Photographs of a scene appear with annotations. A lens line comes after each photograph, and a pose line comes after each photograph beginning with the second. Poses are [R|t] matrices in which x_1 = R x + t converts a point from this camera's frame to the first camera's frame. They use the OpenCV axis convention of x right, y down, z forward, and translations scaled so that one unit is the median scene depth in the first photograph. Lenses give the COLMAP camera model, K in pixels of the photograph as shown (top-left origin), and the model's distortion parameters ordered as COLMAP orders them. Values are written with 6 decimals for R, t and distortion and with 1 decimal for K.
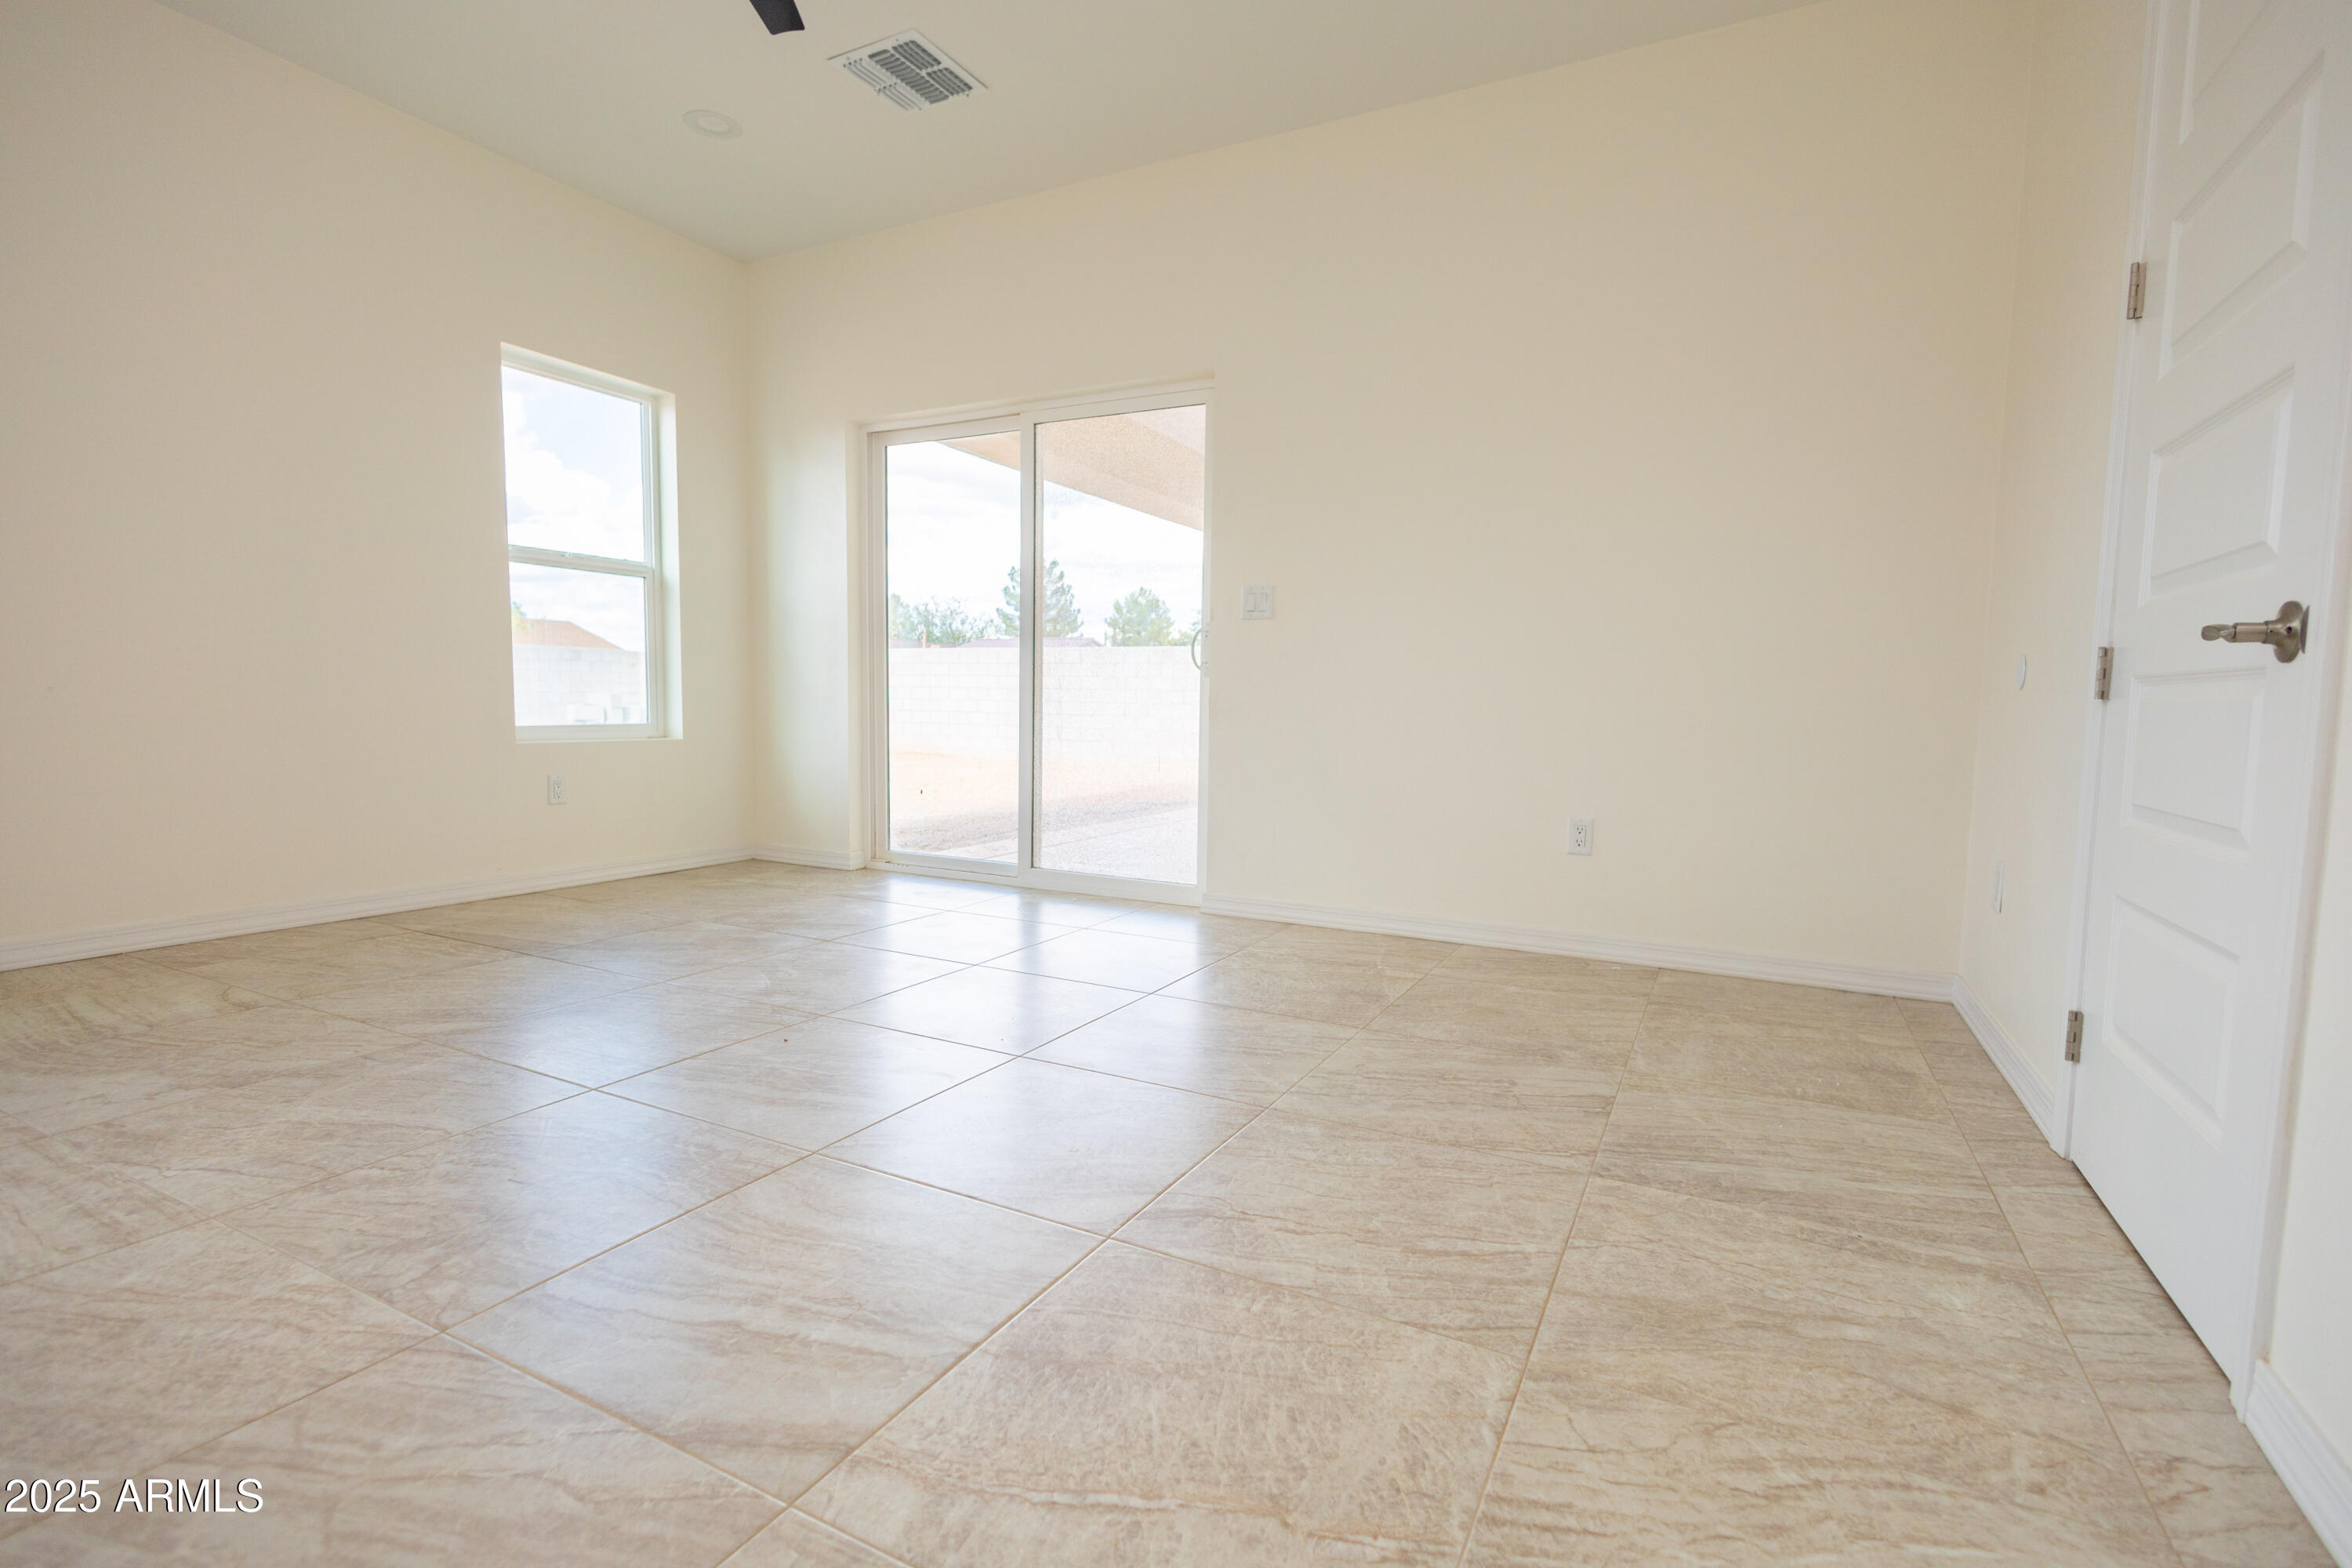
lens RADIAL K [[1076.8, 0, 1180.9], [0, 1076.8, 779.4], [0, 0, 1]] dist [0.016474, -0.008175]
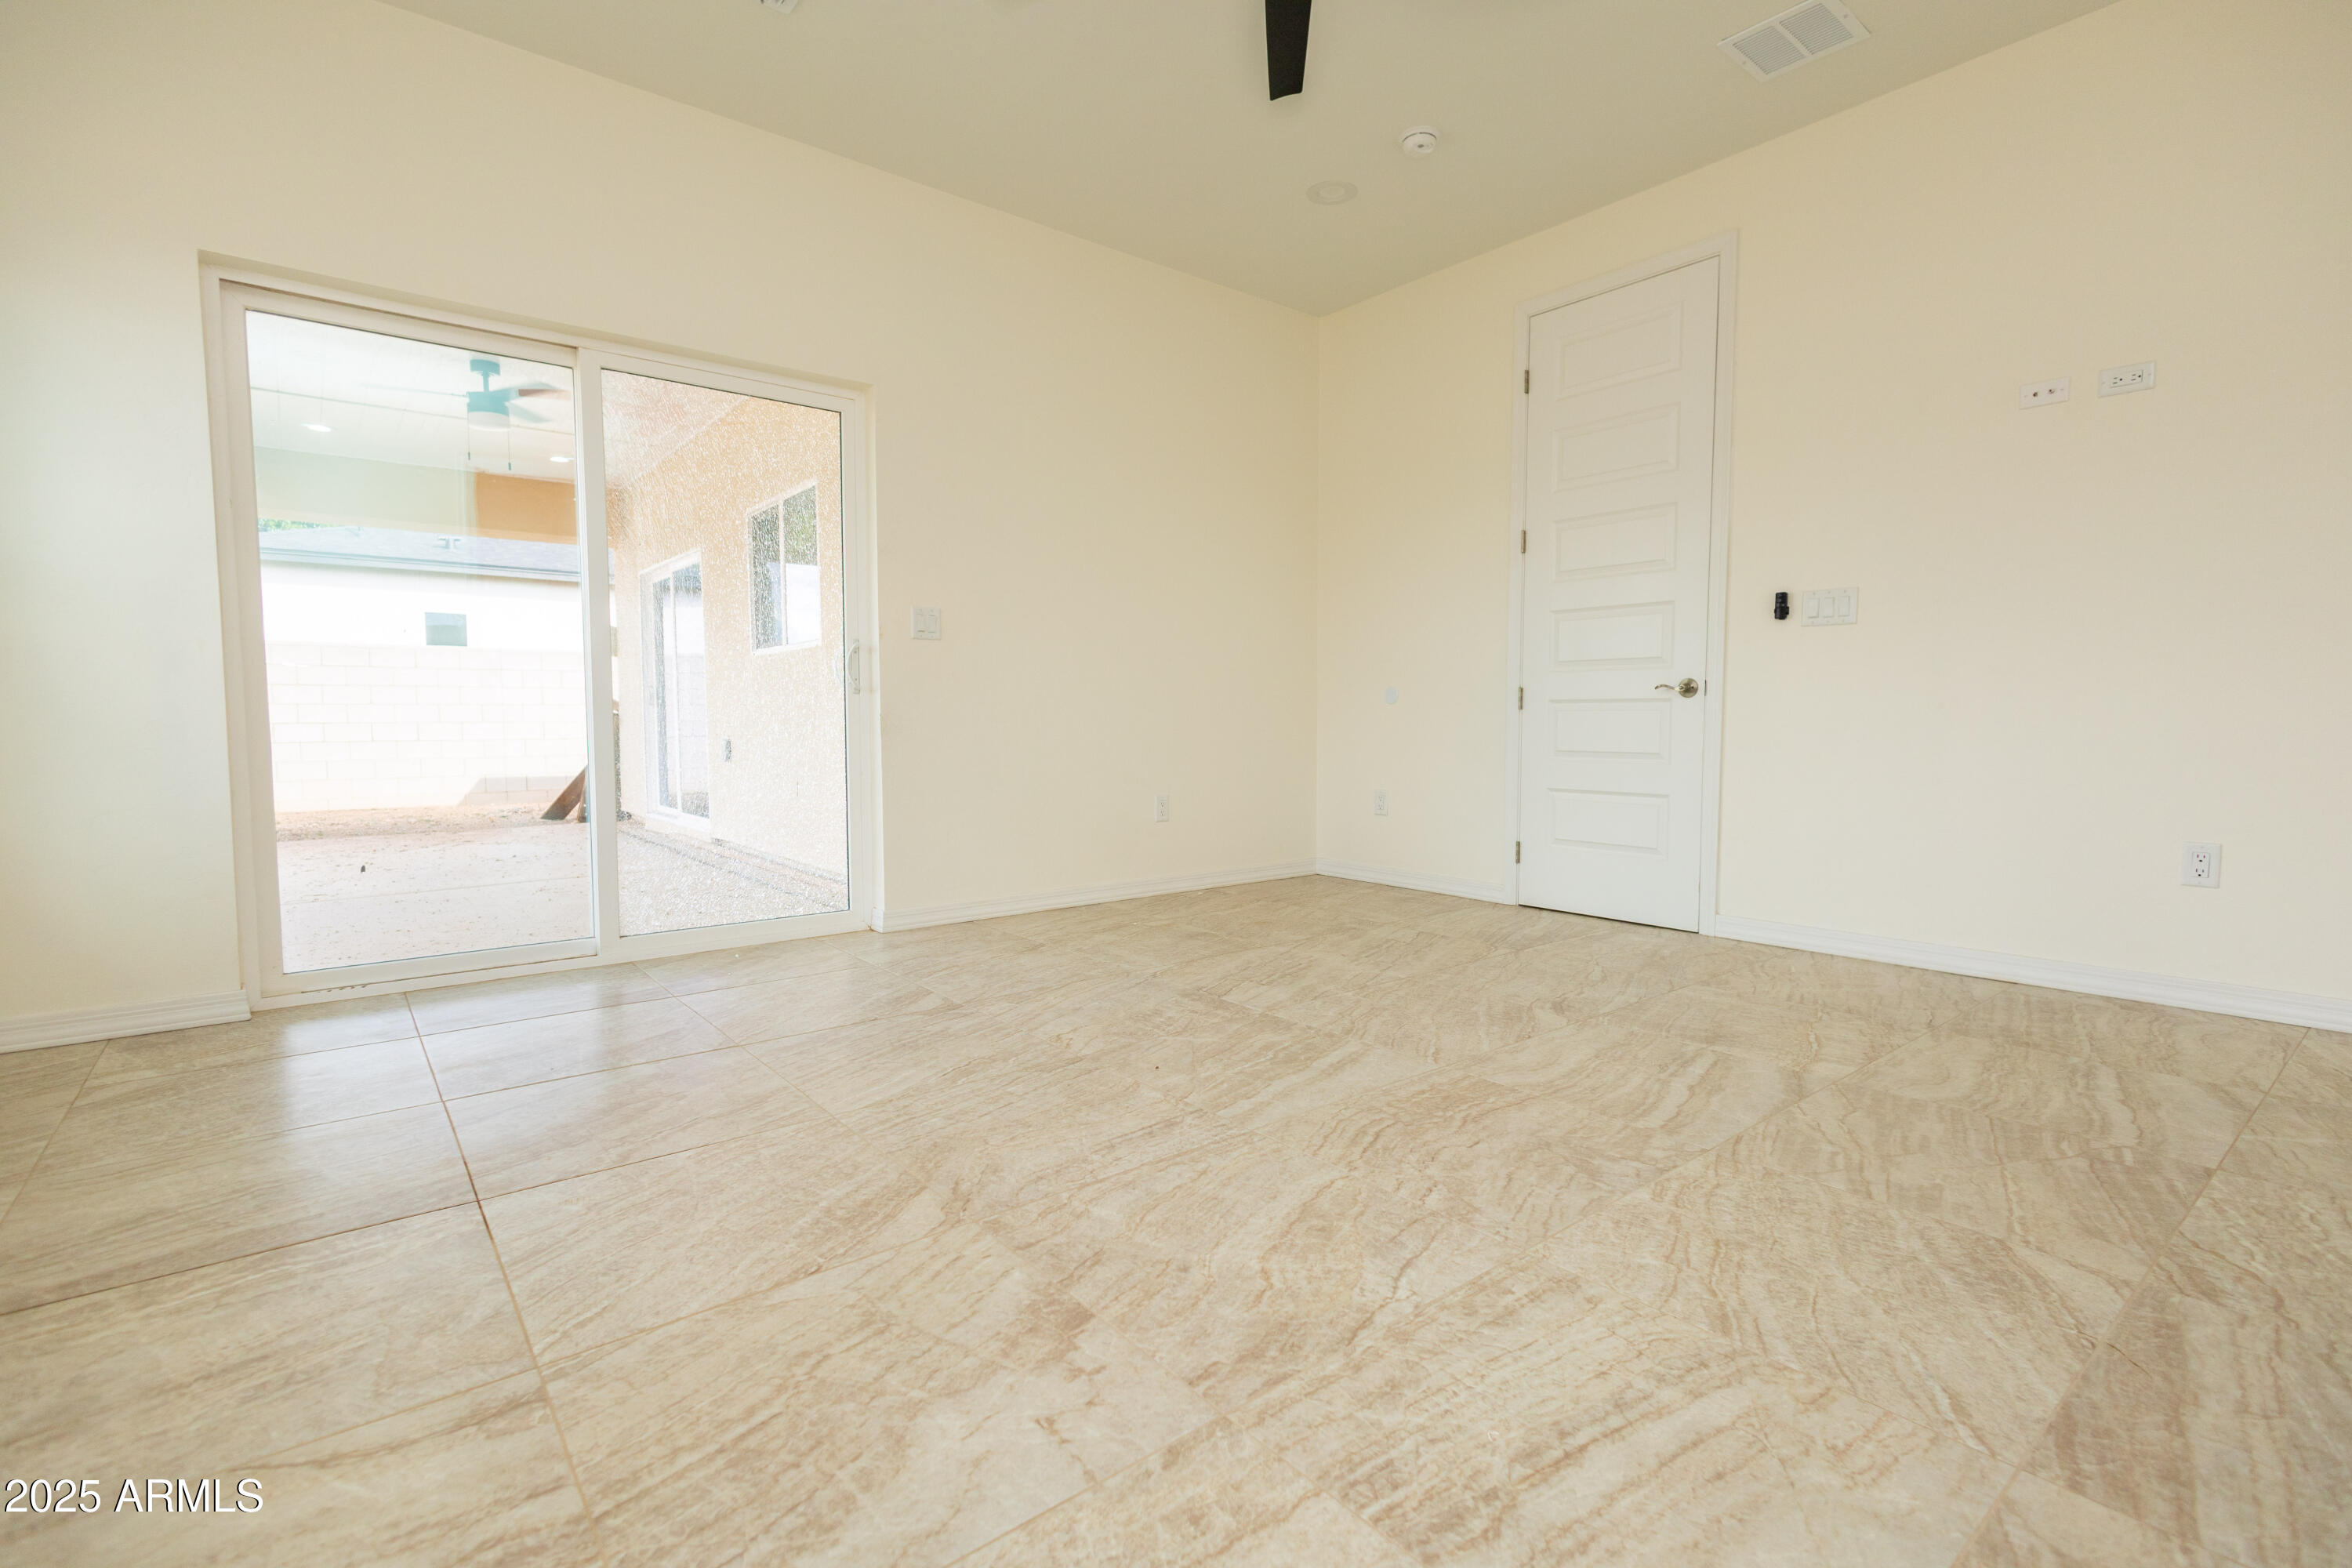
lens RADIAL K [[1076.8, 0, 1180.9], [0, 1076.8, 779.4], [0, 0, 1]] dist [0.016474, -0.008175]
pose [[0.394128, -0.073558, 0.916107, -1.753926], [0.077830, 0.995883, 0.046479, -0.095177], [-0.915754, 0.052982, 0.398230, 0.800465]]
